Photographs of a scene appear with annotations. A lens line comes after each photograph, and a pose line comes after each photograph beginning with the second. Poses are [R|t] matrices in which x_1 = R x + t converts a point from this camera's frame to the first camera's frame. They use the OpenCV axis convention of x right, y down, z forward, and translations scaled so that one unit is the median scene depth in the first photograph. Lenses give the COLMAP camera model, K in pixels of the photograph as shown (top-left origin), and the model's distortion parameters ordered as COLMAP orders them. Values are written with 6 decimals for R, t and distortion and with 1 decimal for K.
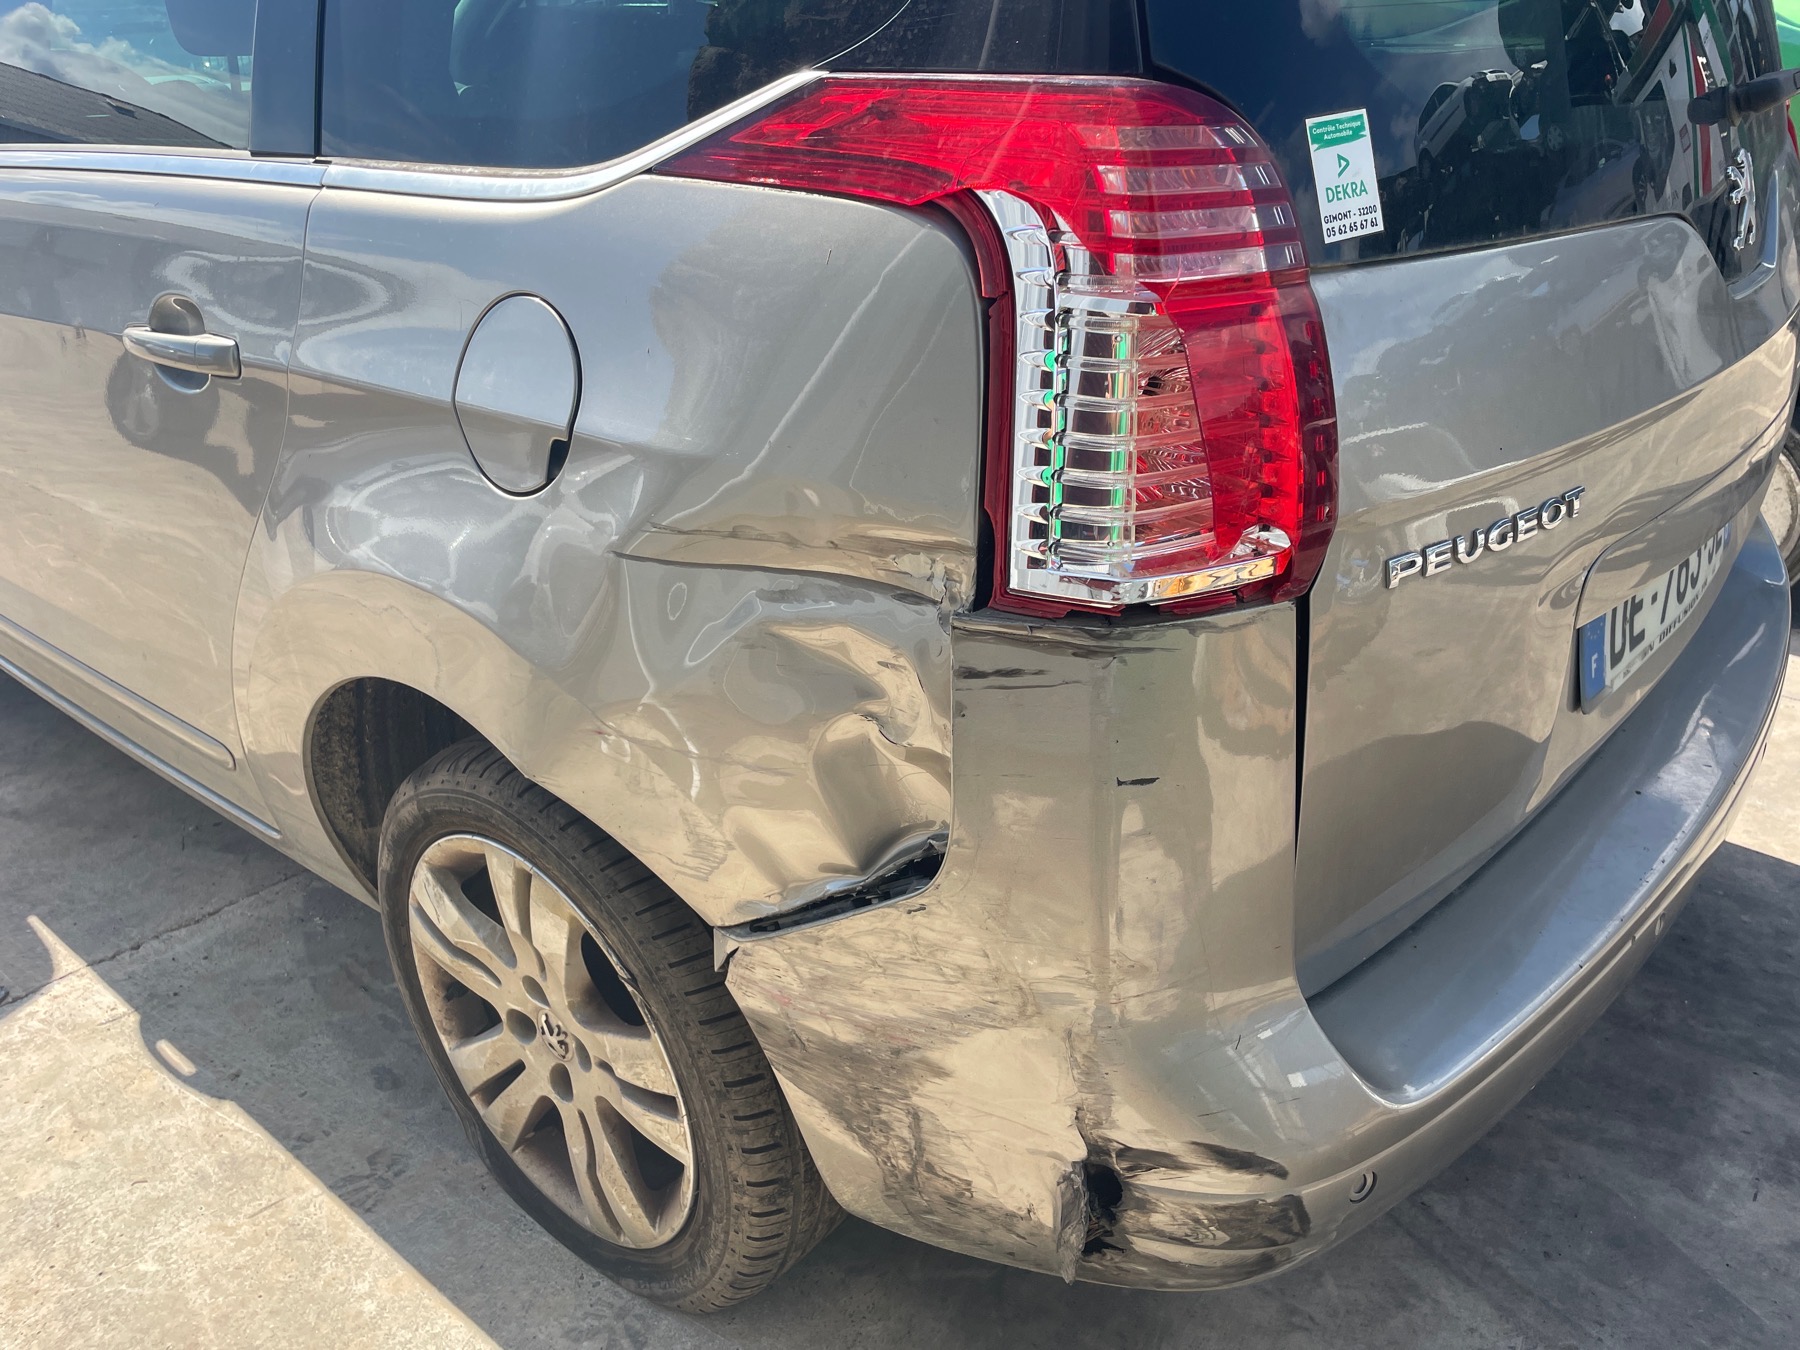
lens RADIAL K [[1364.4, 0, 900.3], [0, 1364.4, 693.8], [0, 0, 1]] dist [0.079446, -0.098800]
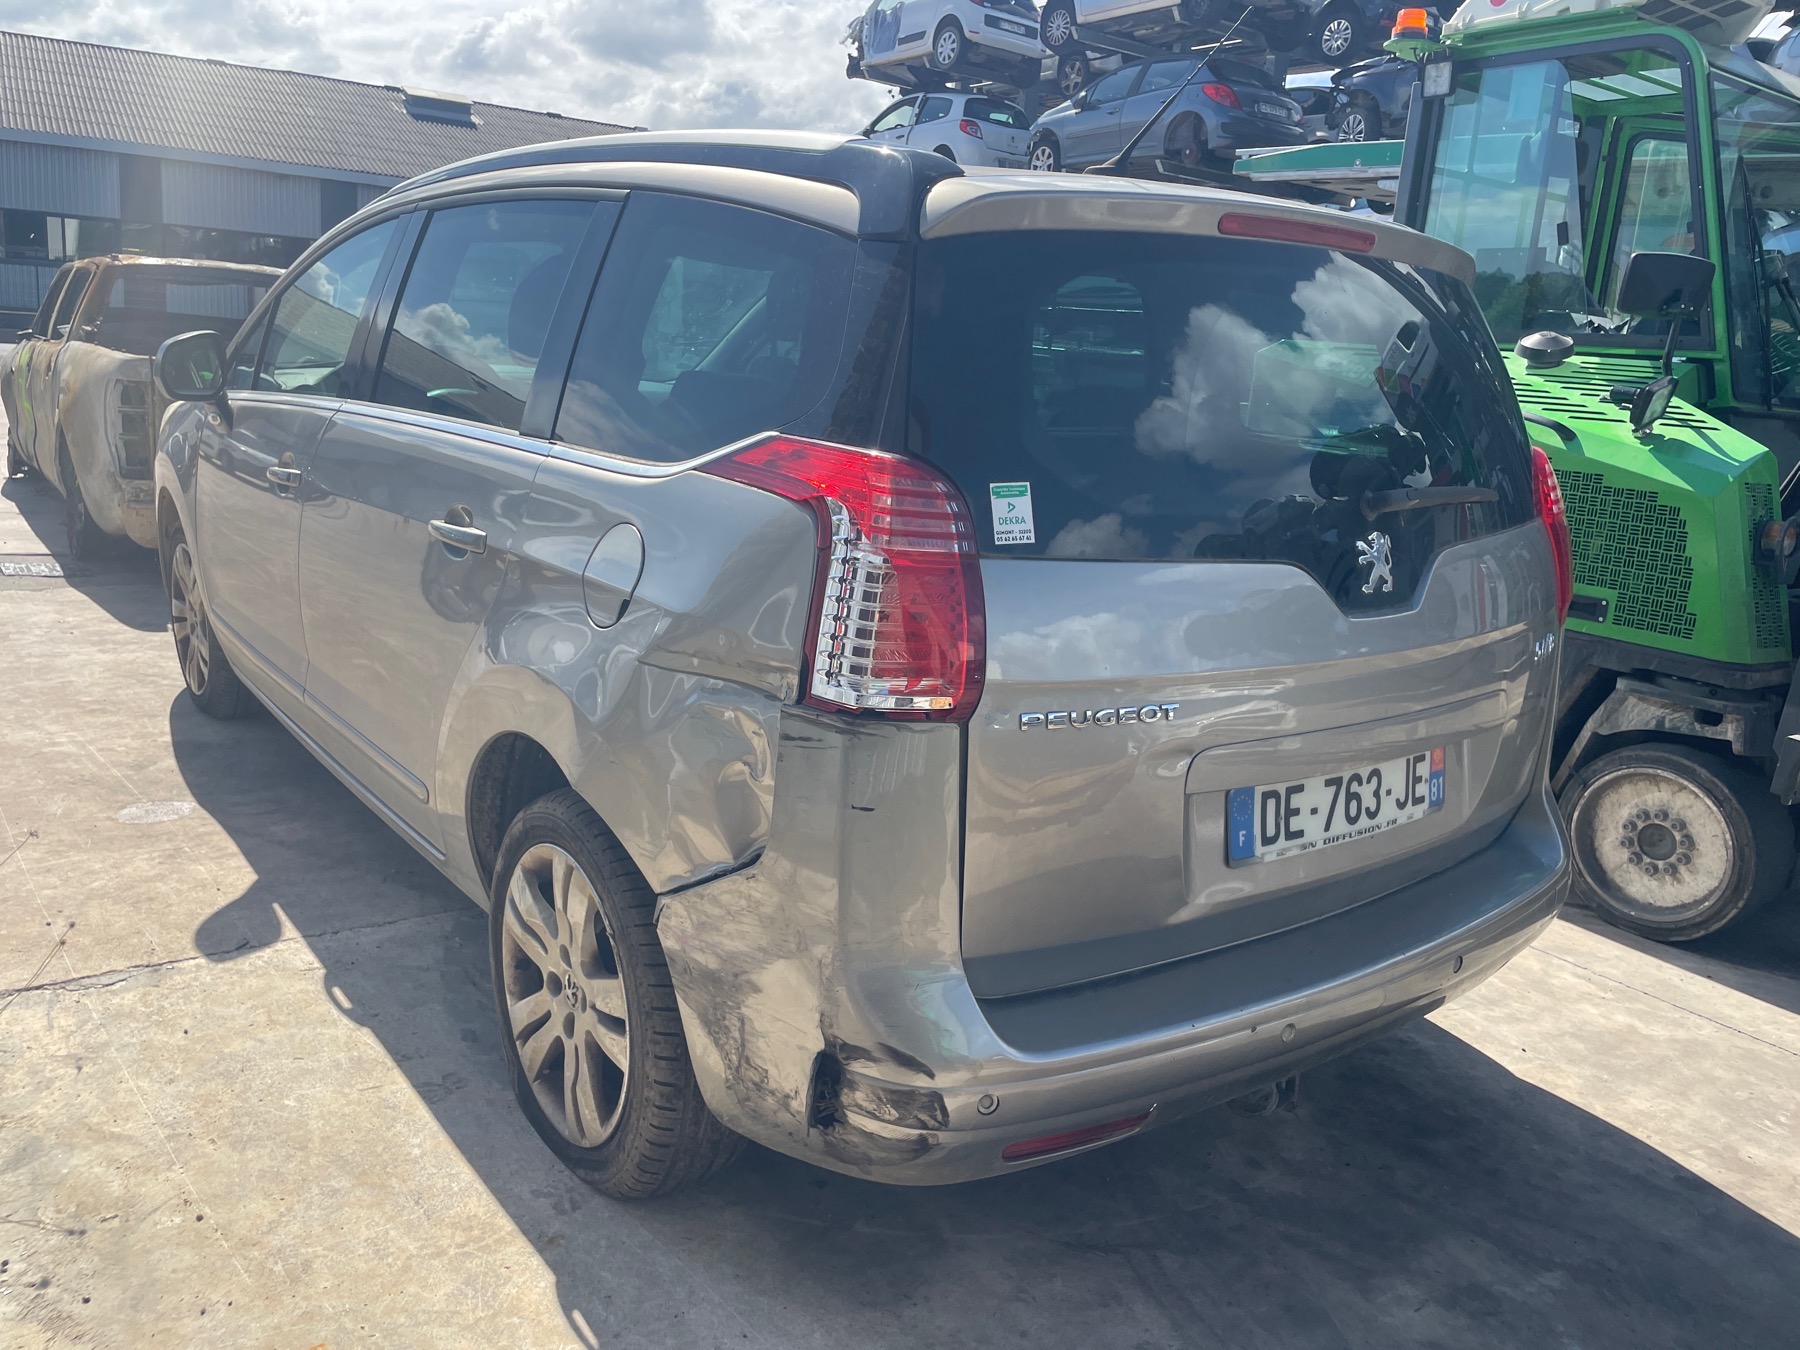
lens RADIAL K [[1365.8, 0, 892.0], [0, 1365.8, 664.3], [0, 0, 1]] dist [0.074143, -0.100807]
pose [[0.972853, 0.141505, -0.183123, 0.339981], [-0.179145, 0.961408, -0.208812, 0.165878], [0.146508, 0.235949, 0.960658, -0.521106]]
